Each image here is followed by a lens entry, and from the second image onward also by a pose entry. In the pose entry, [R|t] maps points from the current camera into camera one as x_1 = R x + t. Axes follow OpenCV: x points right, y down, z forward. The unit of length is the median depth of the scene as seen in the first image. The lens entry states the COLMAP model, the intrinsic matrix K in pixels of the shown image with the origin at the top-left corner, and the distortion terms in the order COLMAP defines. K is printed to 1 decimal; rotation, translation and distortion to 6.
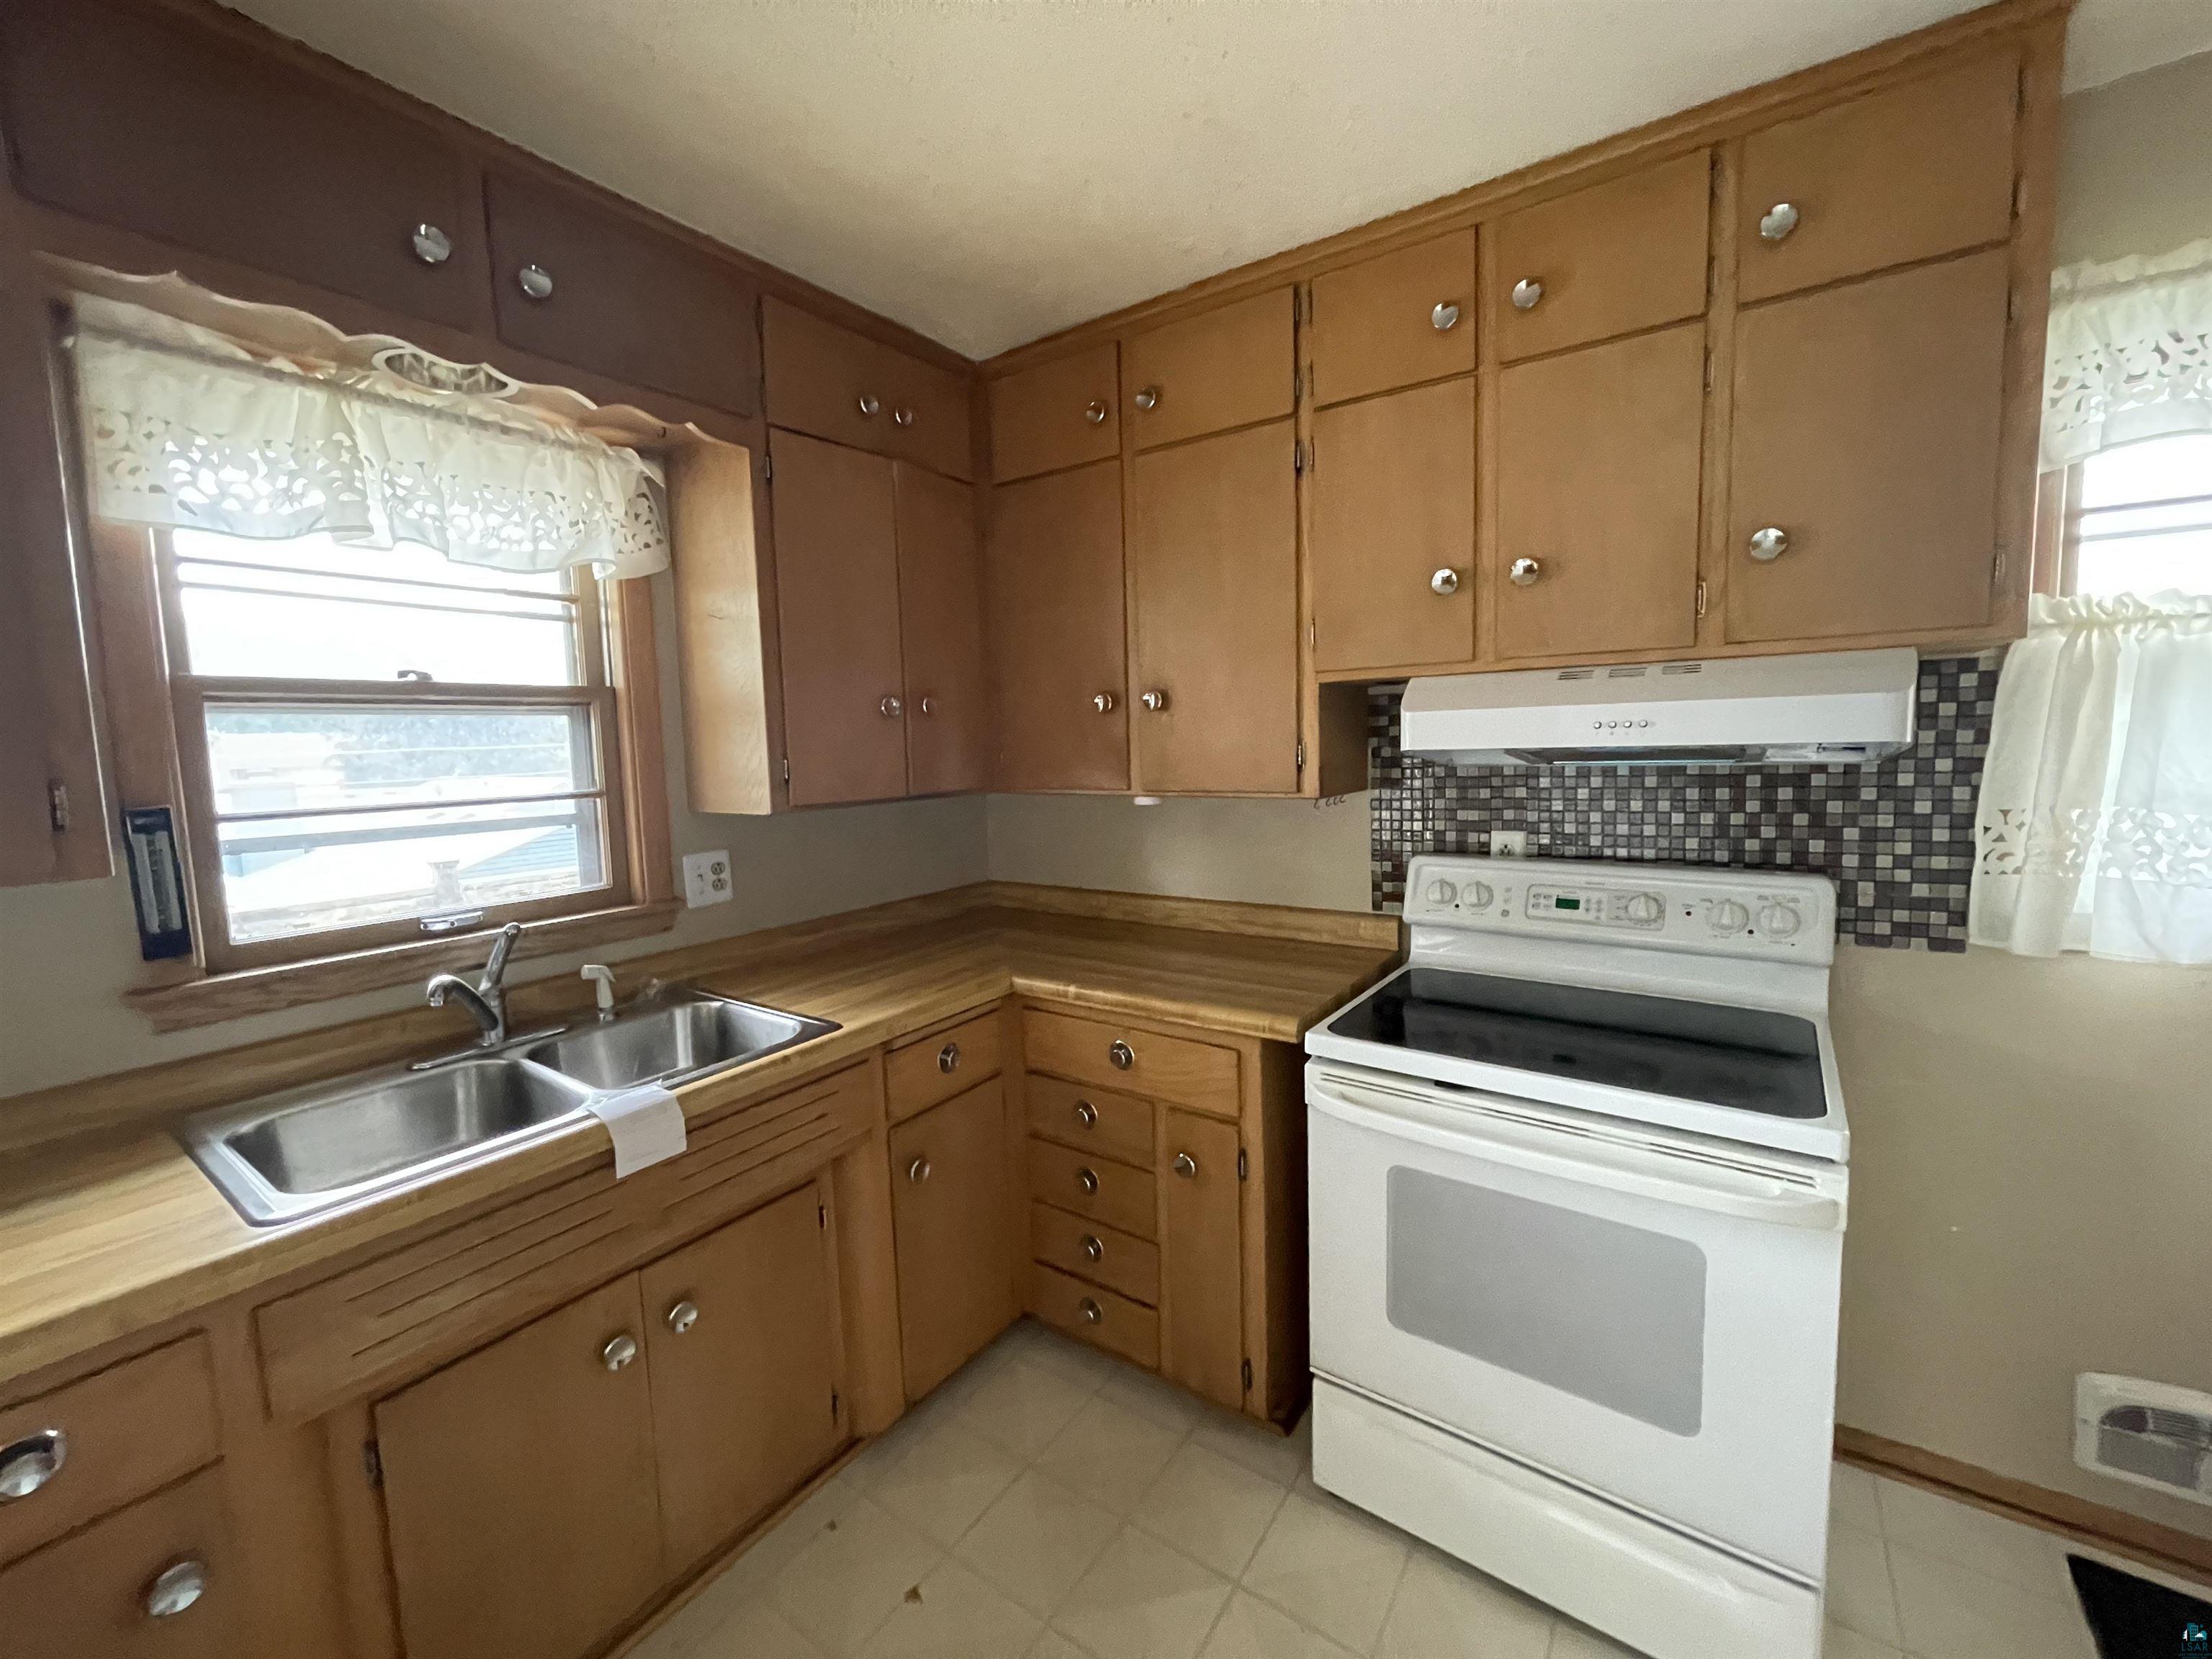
lens RADIAL K [[894.9, 0, 1110.5], [0, 894.9, 825.2], [0, 0, 1]] dist [-0.020976, 0.017766]
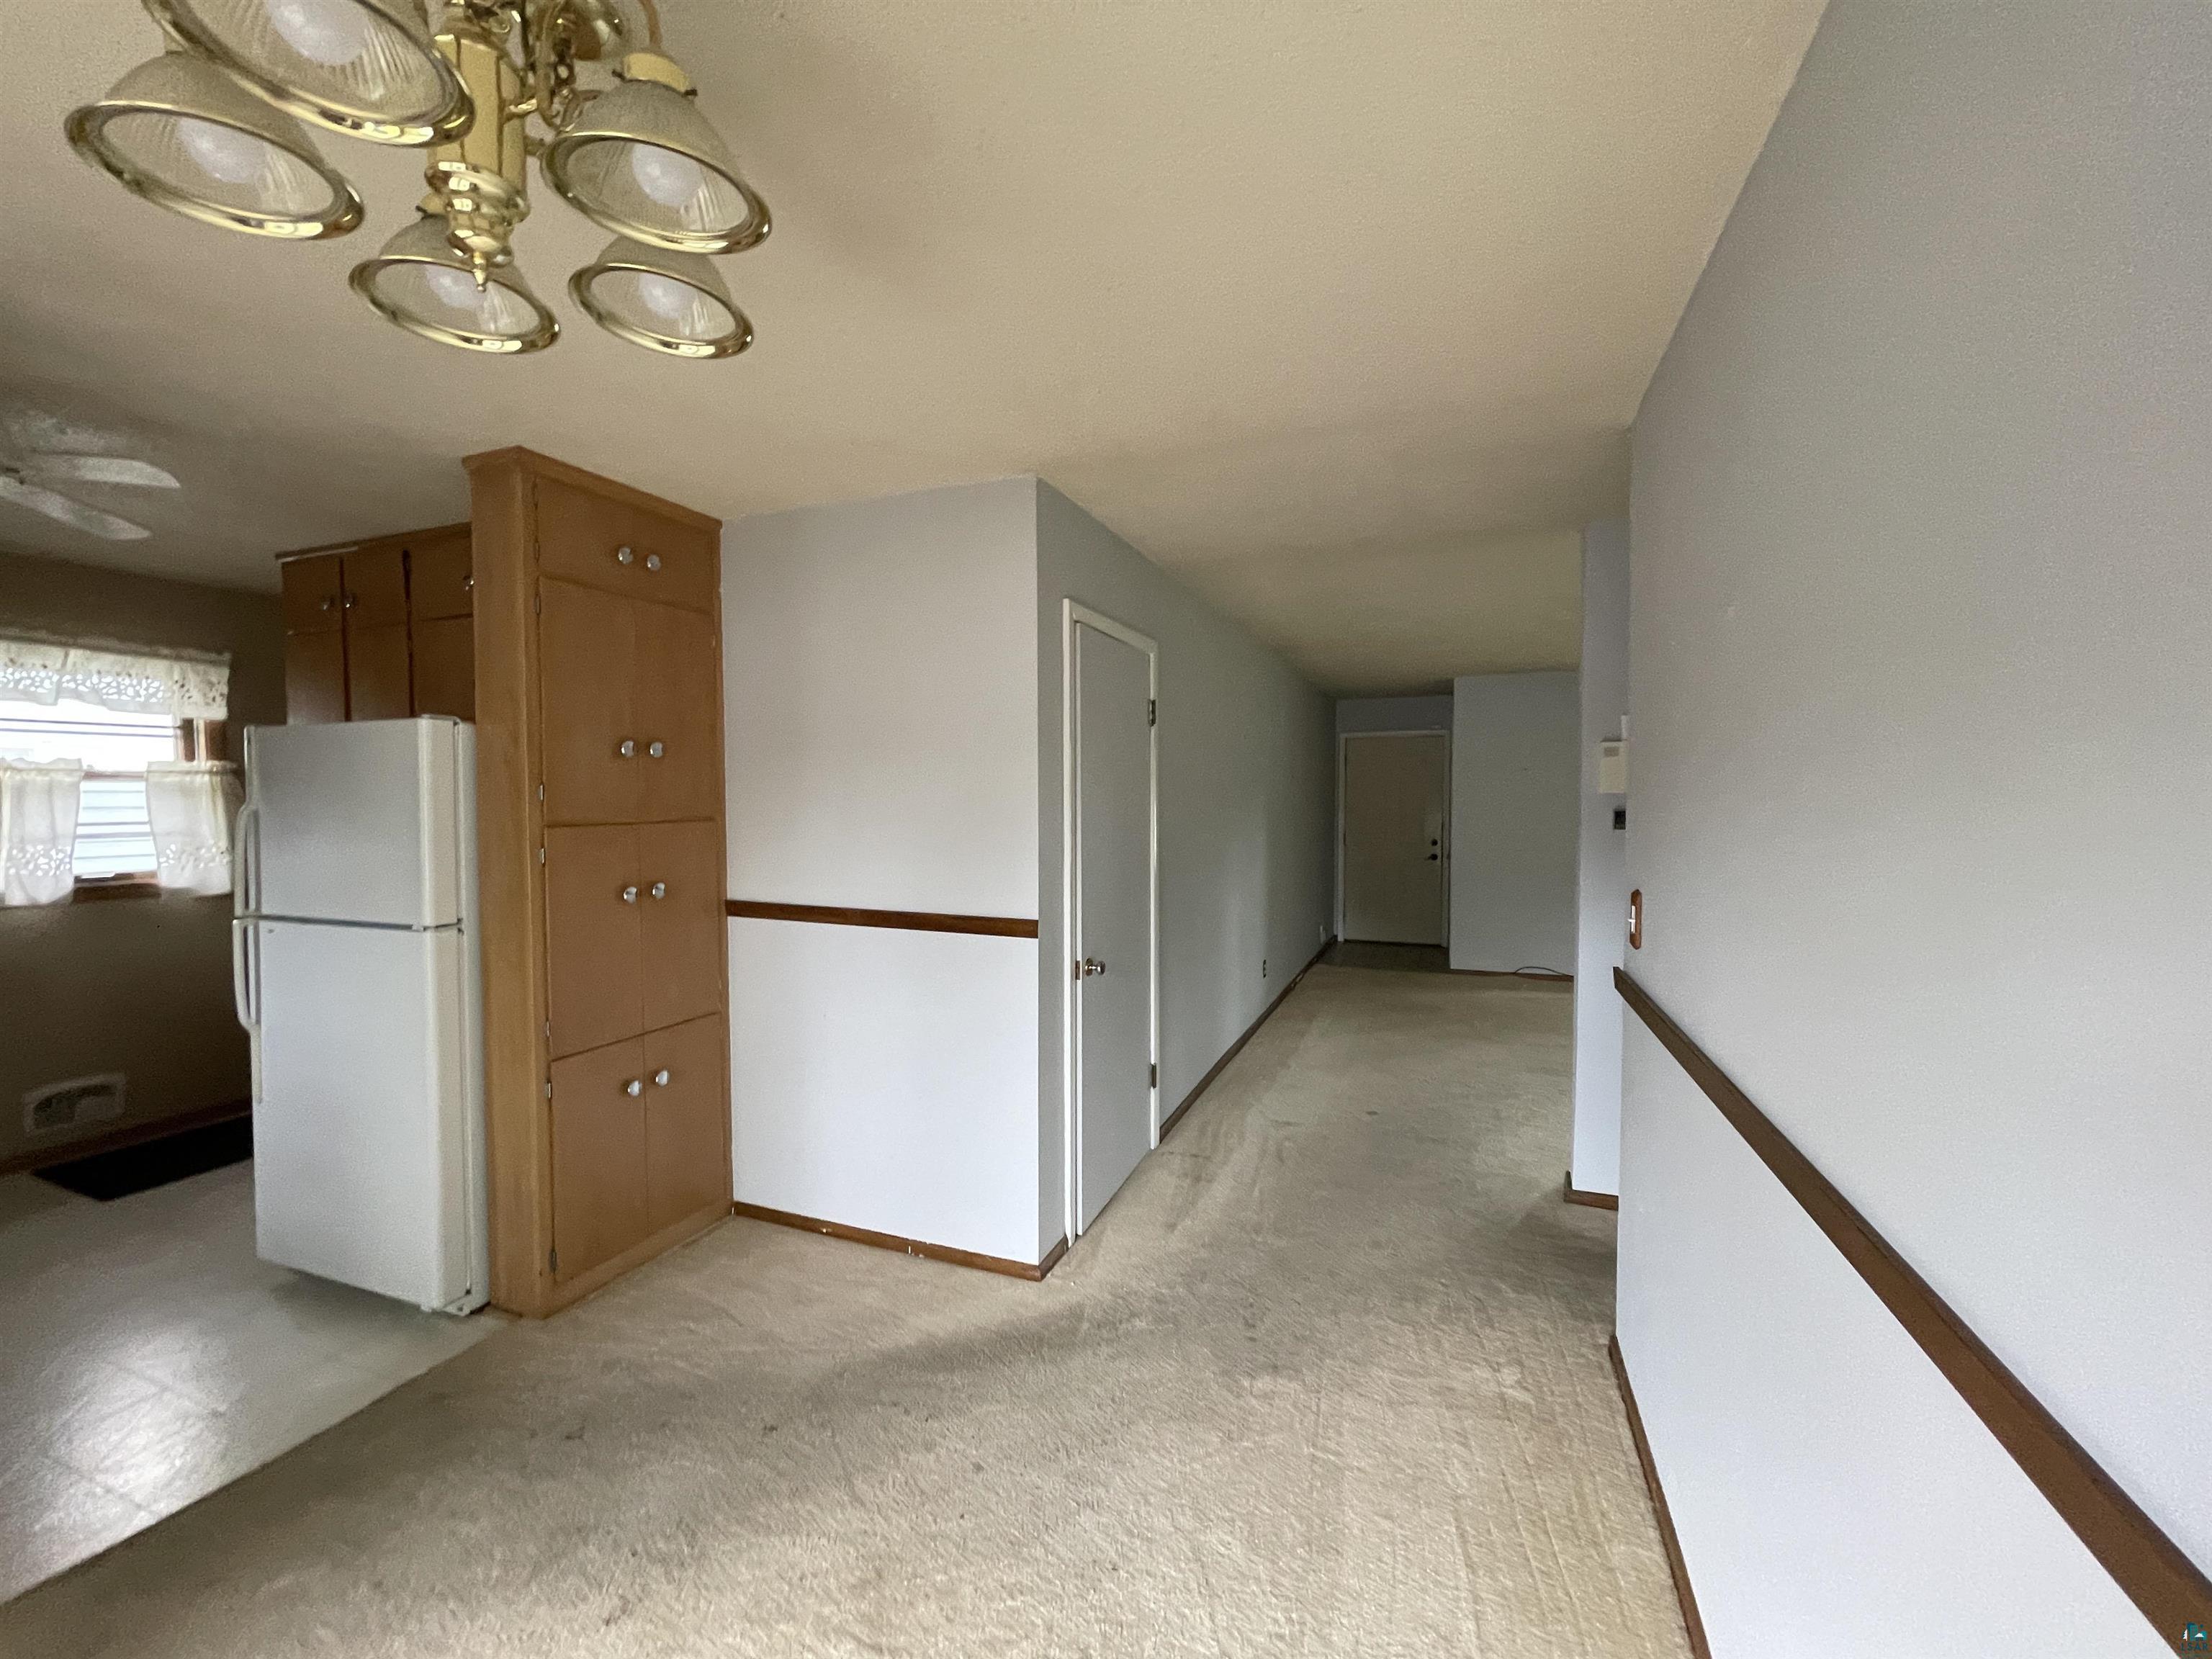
lens RADIAL K [[882.4, 0, 1142.1], [0, 882.4, 827.8], [0, 0, 1]] dist [0.000105, -0.004857]
pose [[-0.268991, -0.006717, 0.963119, -1.614576], [0.098083, 0.994586, 0.034330, 0.125418], [-0.958136, 0.103700, -0.266876, -1.080803]]
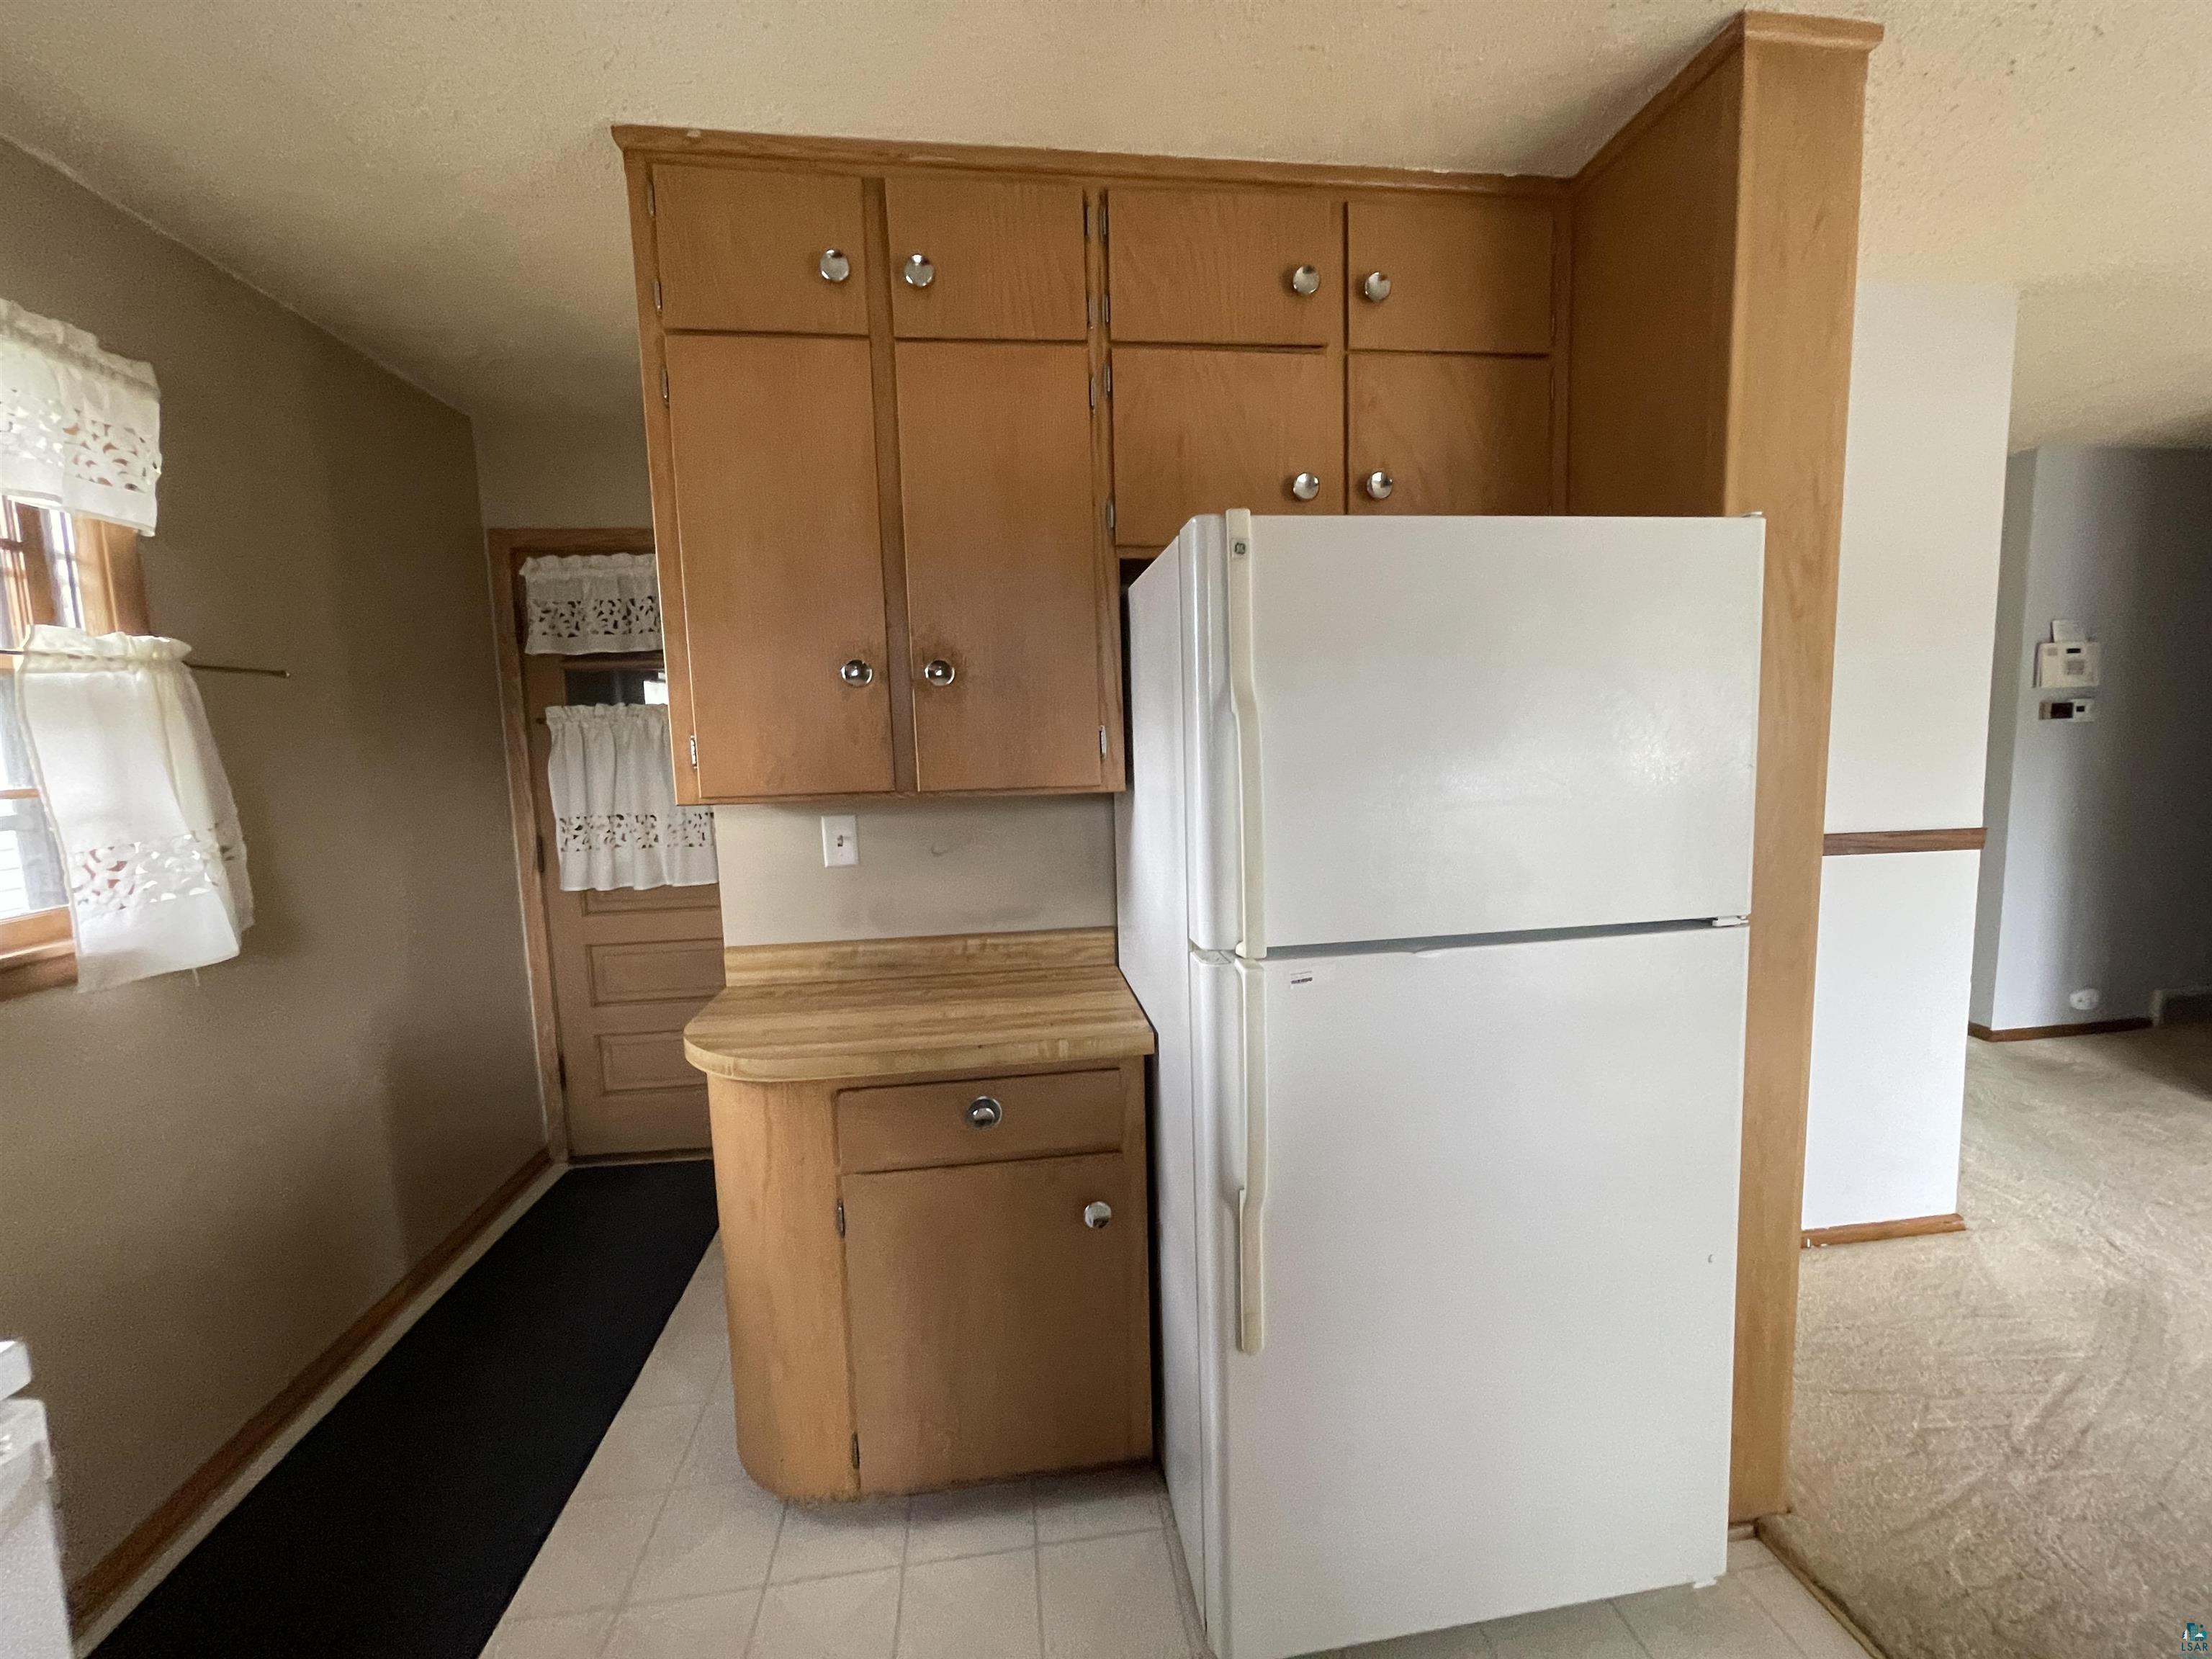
lens RADIAL K [[886.7, 0, 1111.1], [0, 886.7, 822.2], [0, 0, 1]] dist [-0.000727, 0.000304]
pose [[-0.671161, -0.026871, 0.740825, -0.142946], [0.119566, 0.982335, 0.143954, -0.025842], [-0.731606, 0.185194, -0.656091, 0.504413]]
